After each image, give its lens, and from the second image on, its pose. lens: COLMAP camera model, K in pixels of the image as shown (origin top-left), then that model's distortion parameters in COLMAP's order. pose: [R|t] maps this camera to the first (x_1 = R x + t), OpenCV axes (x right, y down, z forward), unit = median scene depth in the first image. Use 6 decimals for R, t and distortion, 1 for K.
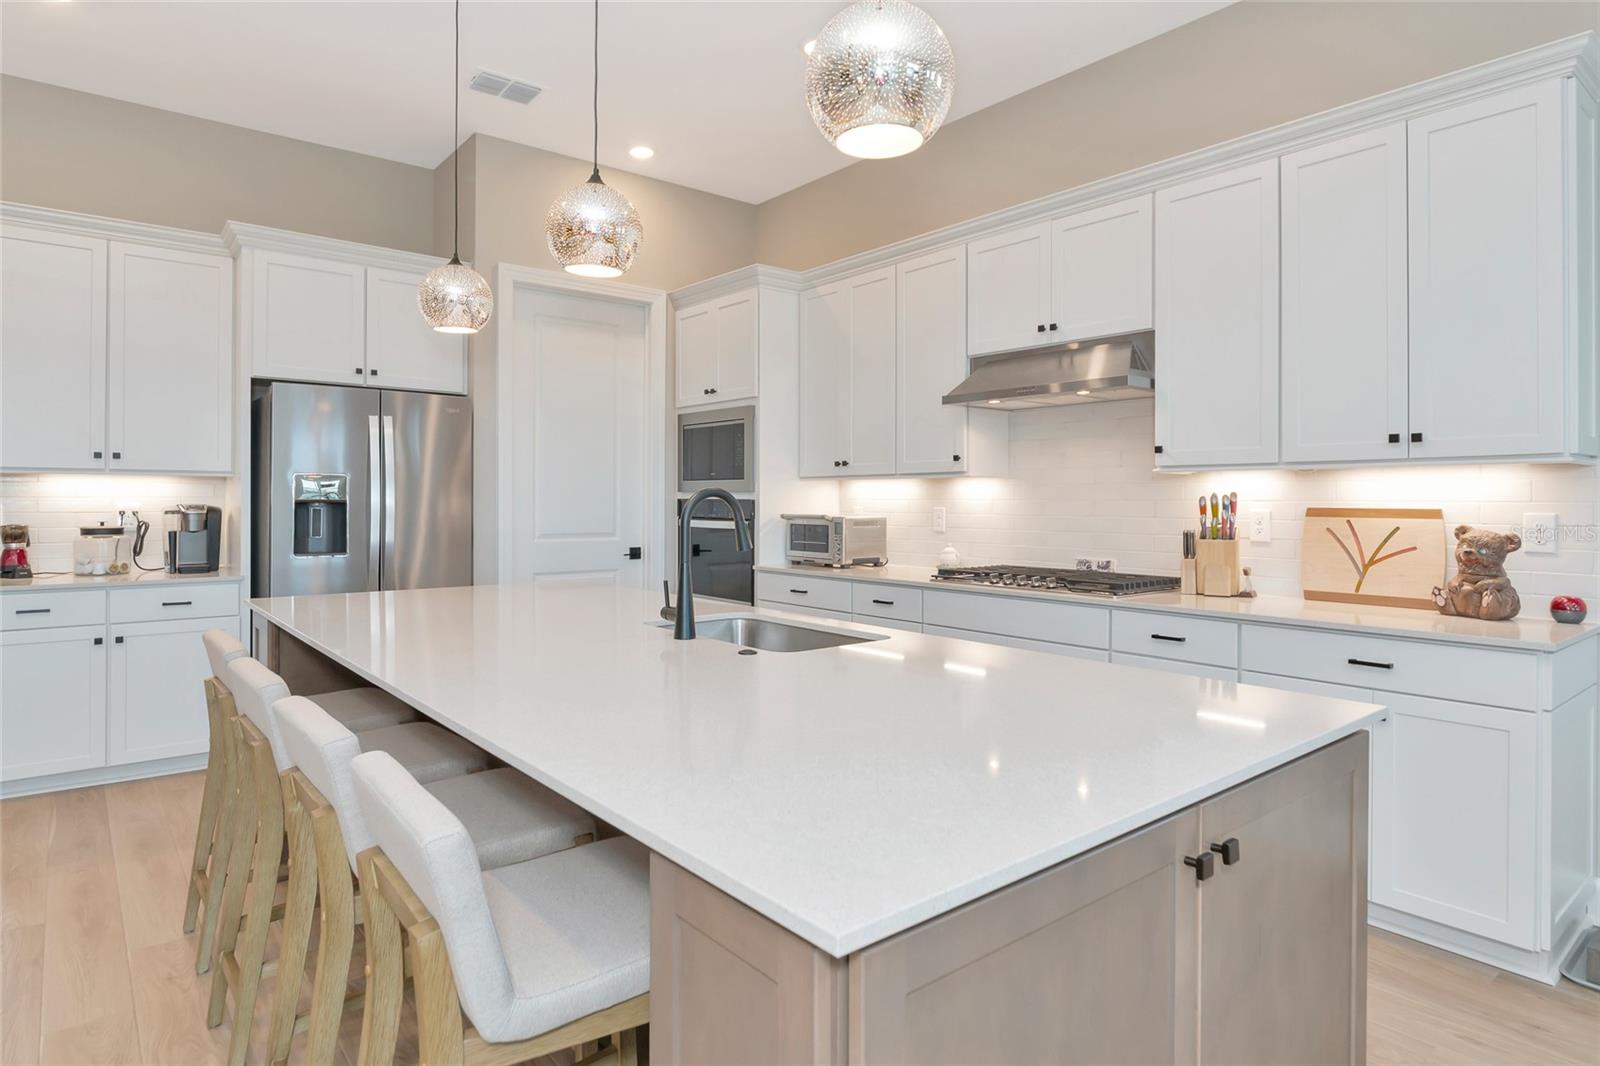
lens RADIAL K [[884.0, 0, 832.1], [0, 884.0, 500.5], [0, 0, 1]] dist [-0.007342, 0.000921]
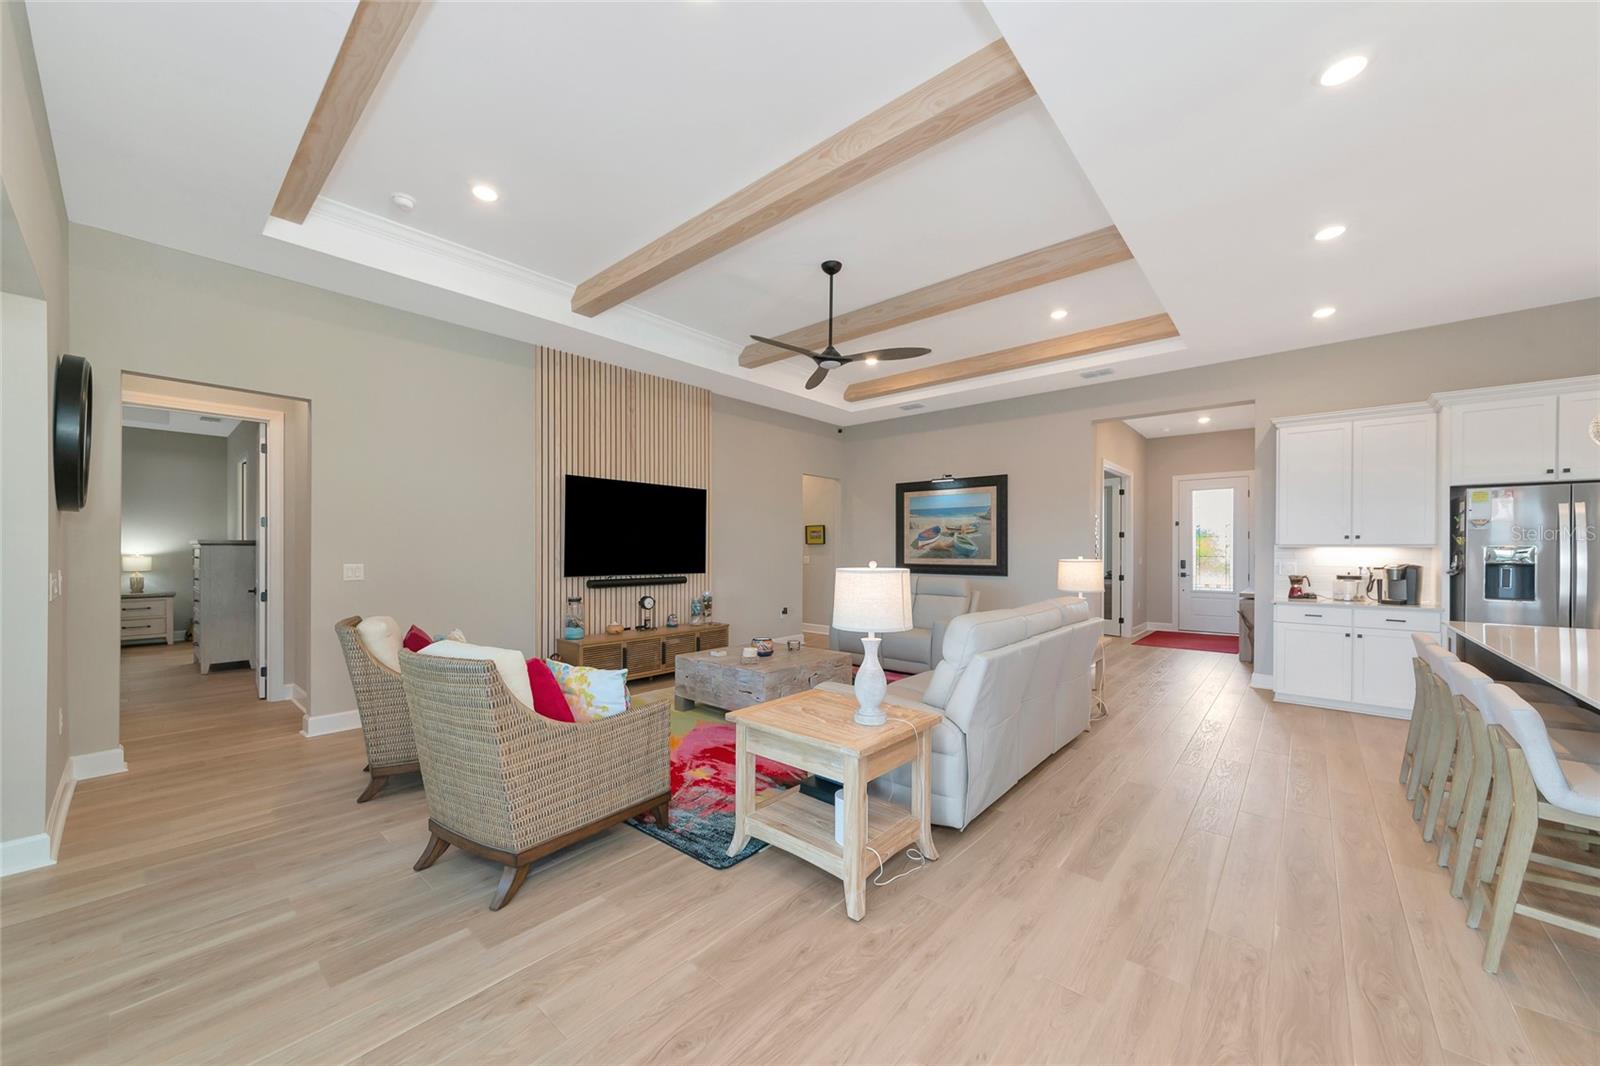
lens RADIAL K [[565.0, 0, 790.1], [0, 565.0, 552.3], [0, 0, 1]] dist [-0.000243, 0.001012]
pose [[0.110619, -0.001856, -0.993861, 0.240501], [-0.000195, 0.999998, -0.001889, -0.016543], [0.993863, 0.000403, 0.110619, -0.321997]]
